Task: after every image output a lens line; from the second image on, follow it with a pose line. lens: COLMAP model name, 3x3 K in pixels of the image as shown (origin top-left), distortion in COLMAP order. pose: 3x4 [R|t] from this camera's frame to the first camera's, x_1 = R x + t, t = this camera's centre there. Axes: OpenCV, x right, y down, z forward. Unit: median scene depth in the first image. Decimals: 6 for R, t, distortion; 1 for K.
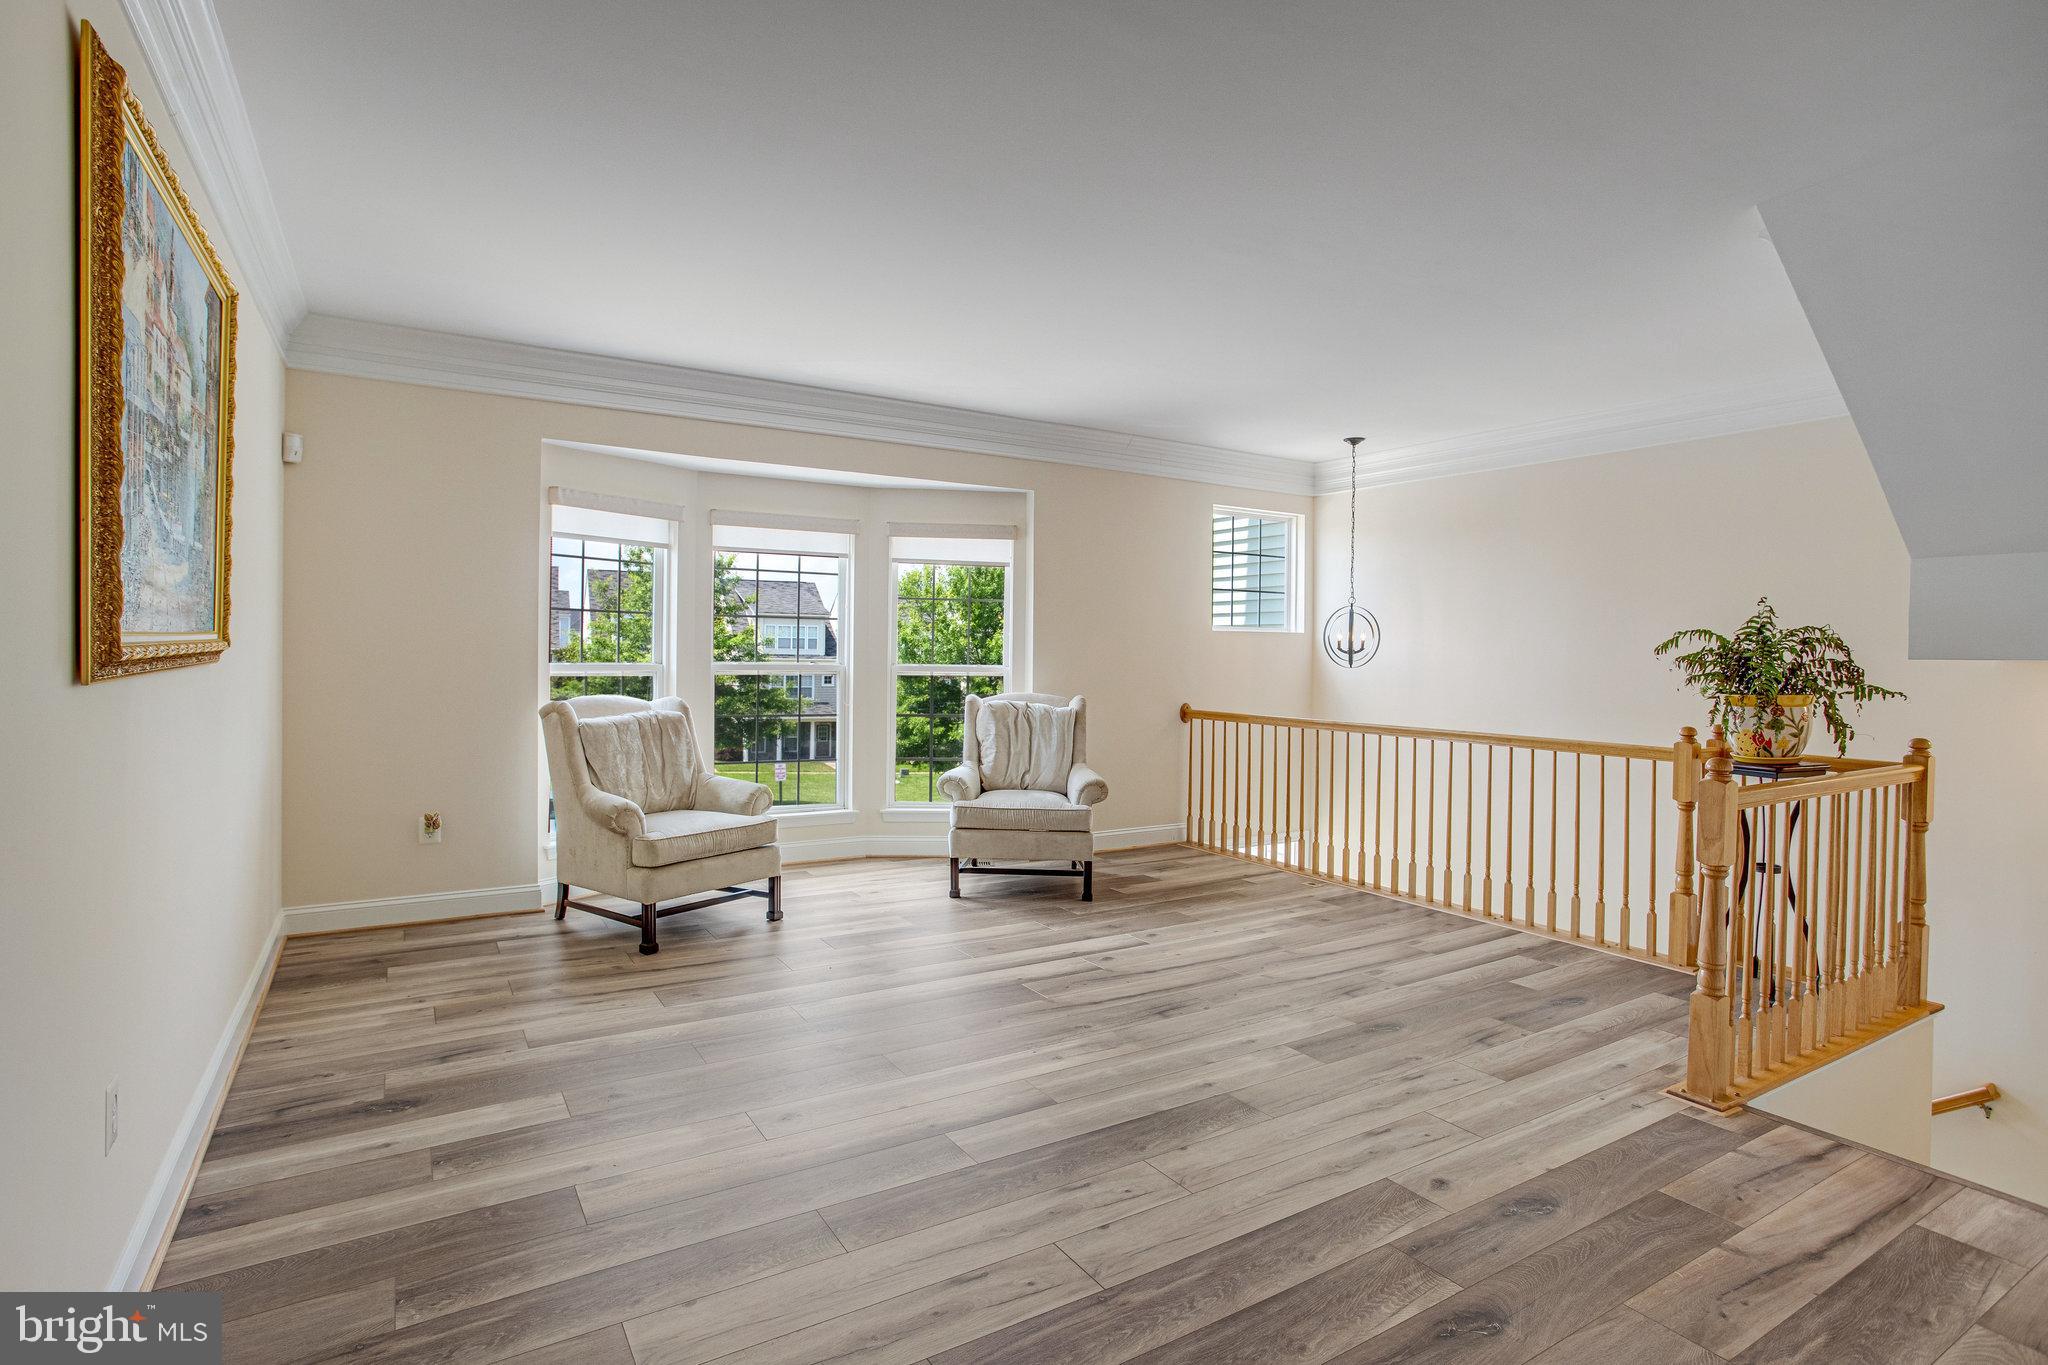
lens RADIAL K [[1008.1, 0, 1019.0], [0, 1008.1, 666.5], [0, 0, 1]] dist [-0.032699, 0.015592]
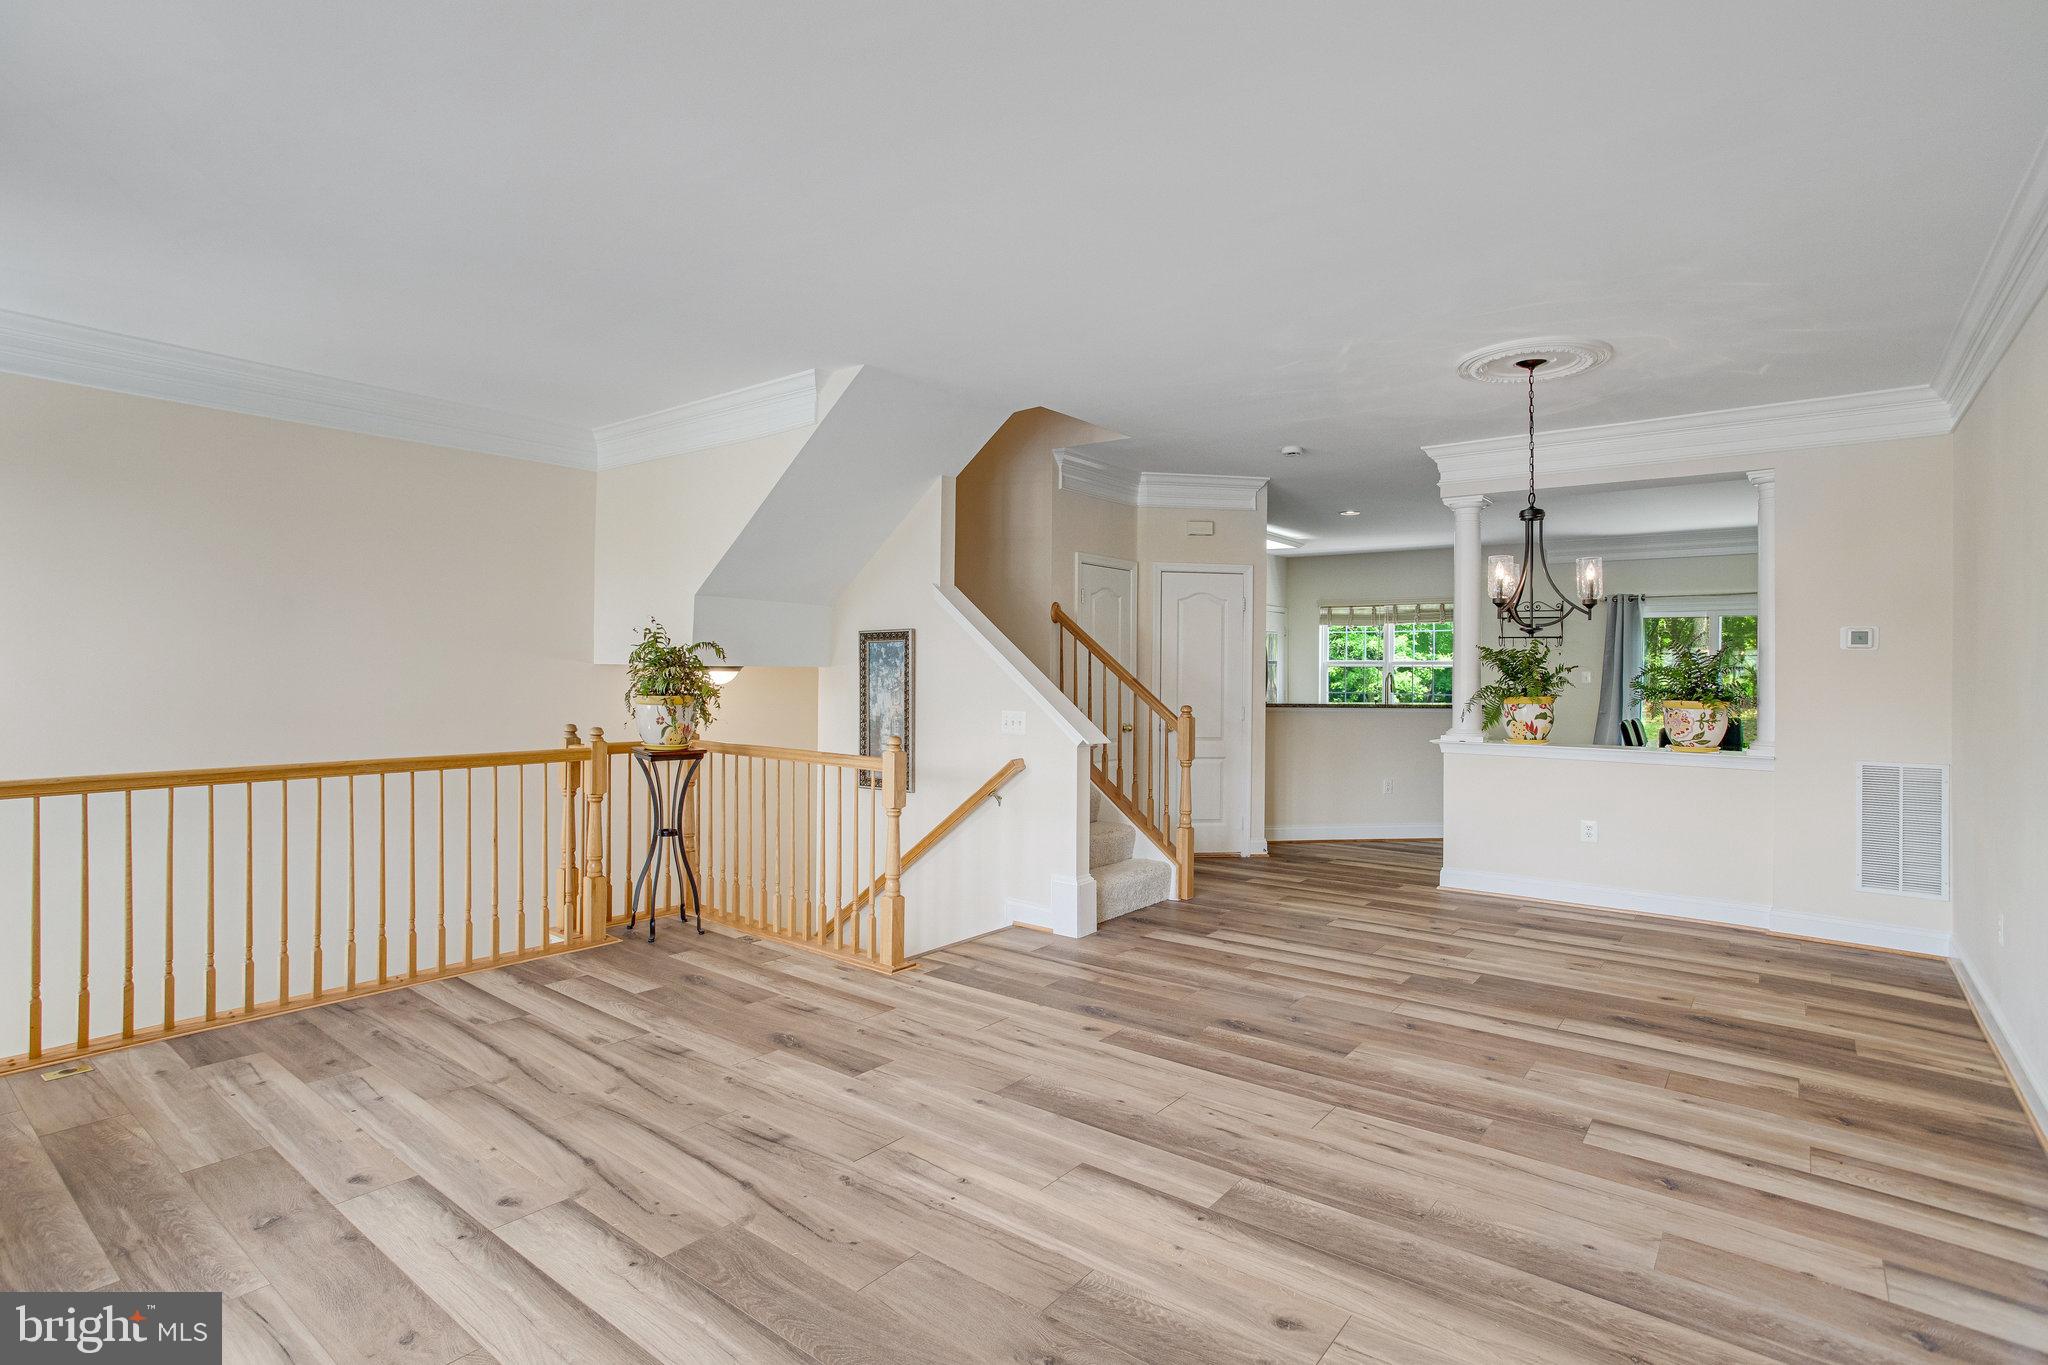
lens RADIAL K [[1008.1, 0, 1029.1], [0, 1008.1, 672.5], [0, 0, 1]] dist [-0.032699, 0.015592]
pose [[-0.354326, -0.011841, 0.935047, -0.595810], [-0.006161, 0.999928, 0.010328, -0.015694], [-0.935102, -0.002101, -0.354373, 1.030578]]
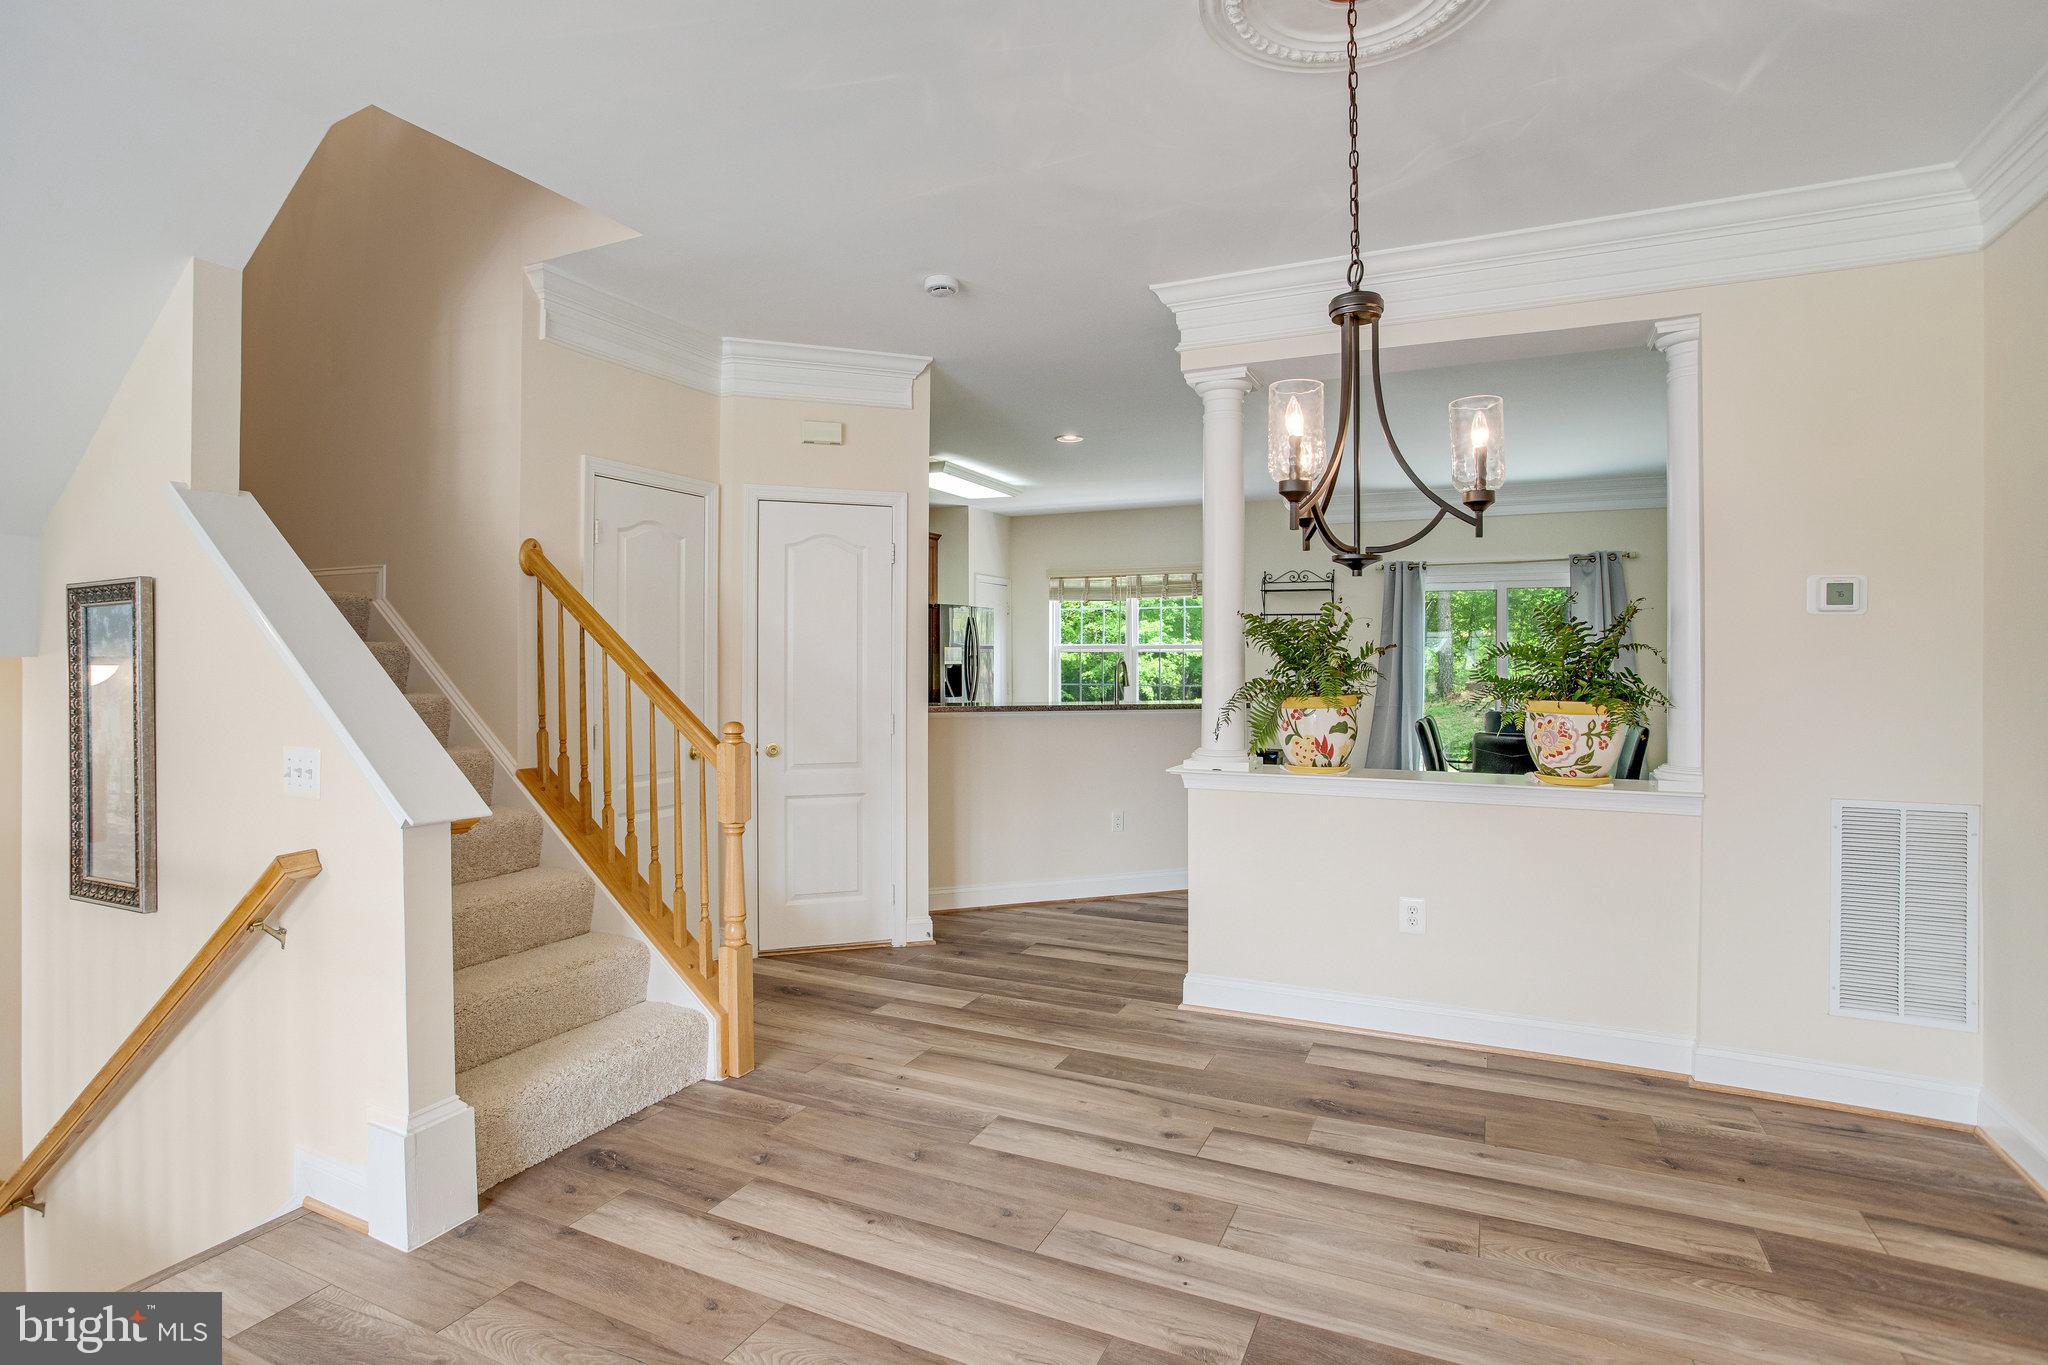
lens RADIAL K [[1008.1, 0, 1009.3], [0, 1008.1, 690.0], [0, 0, 1]] dist [-0.032699, 0.015592]
pose [[-0.535889, -0.031589, 0.843697, -0.081791], [0.000582, 0.999286, 0.037784, -0.009142], [-0.844288, 0.020739, -0.535488, 0.528333]]
